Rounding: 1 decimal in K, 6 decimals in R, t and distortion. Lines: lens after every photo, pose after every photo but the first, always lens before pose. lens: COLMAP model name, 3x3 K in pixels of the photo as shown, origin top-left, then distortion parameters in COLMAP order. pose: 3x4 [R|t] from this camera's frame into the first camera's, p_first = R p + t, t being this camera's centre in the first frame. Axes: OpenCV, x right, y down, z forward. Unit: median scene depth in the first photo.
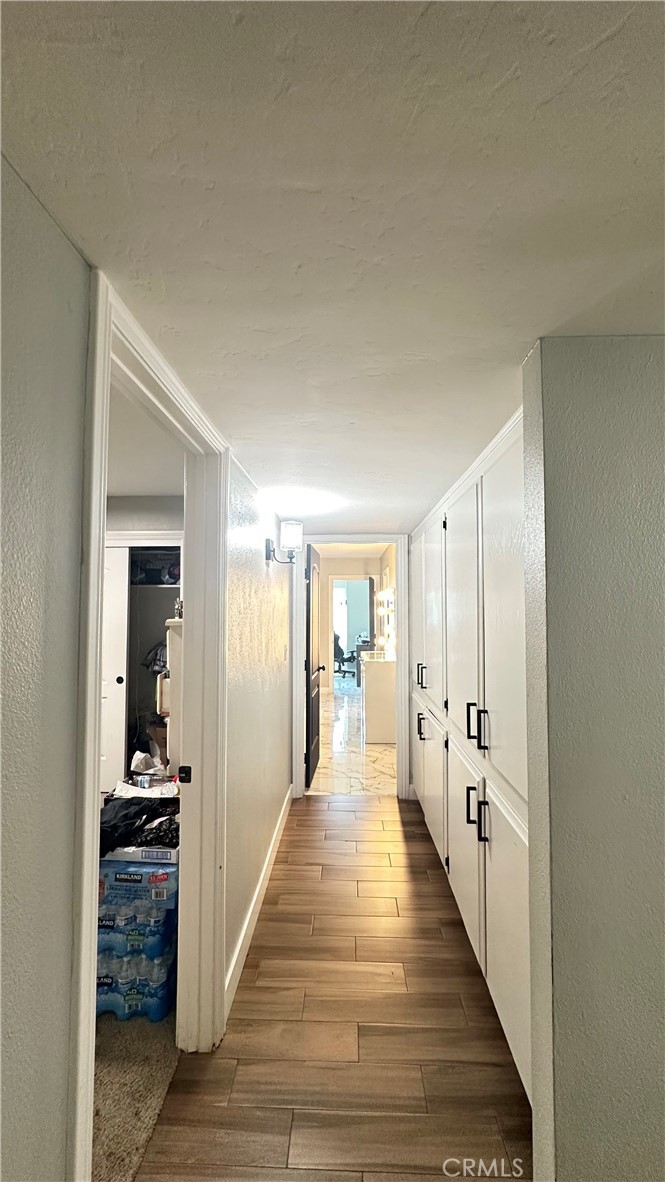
lens RADIAL K [[464.9, 0, 337.9], [0, 464.9, 586.6], [0, 0, 1]] dist [-0.009425, 0.002018]
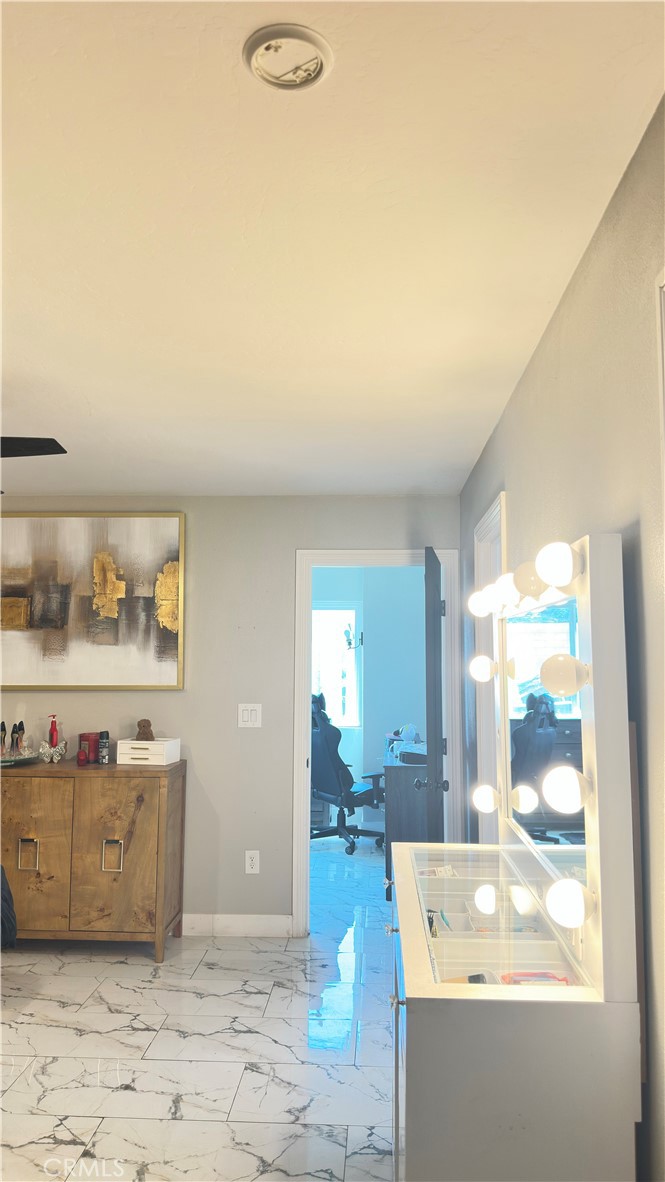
lens RADIAL K [[812.1, 0, 329.7], [0, 812.1, 592.2], [0, 0, 1]] dist [0.072128, -0.001693]
pose [[0.998948, 0.005304, -0.045554, 0.036643], [-0.006644, 0.999549, -0.029301, 0.027285], [0.045378, 0.029572, 0.998532, 0.587327]]
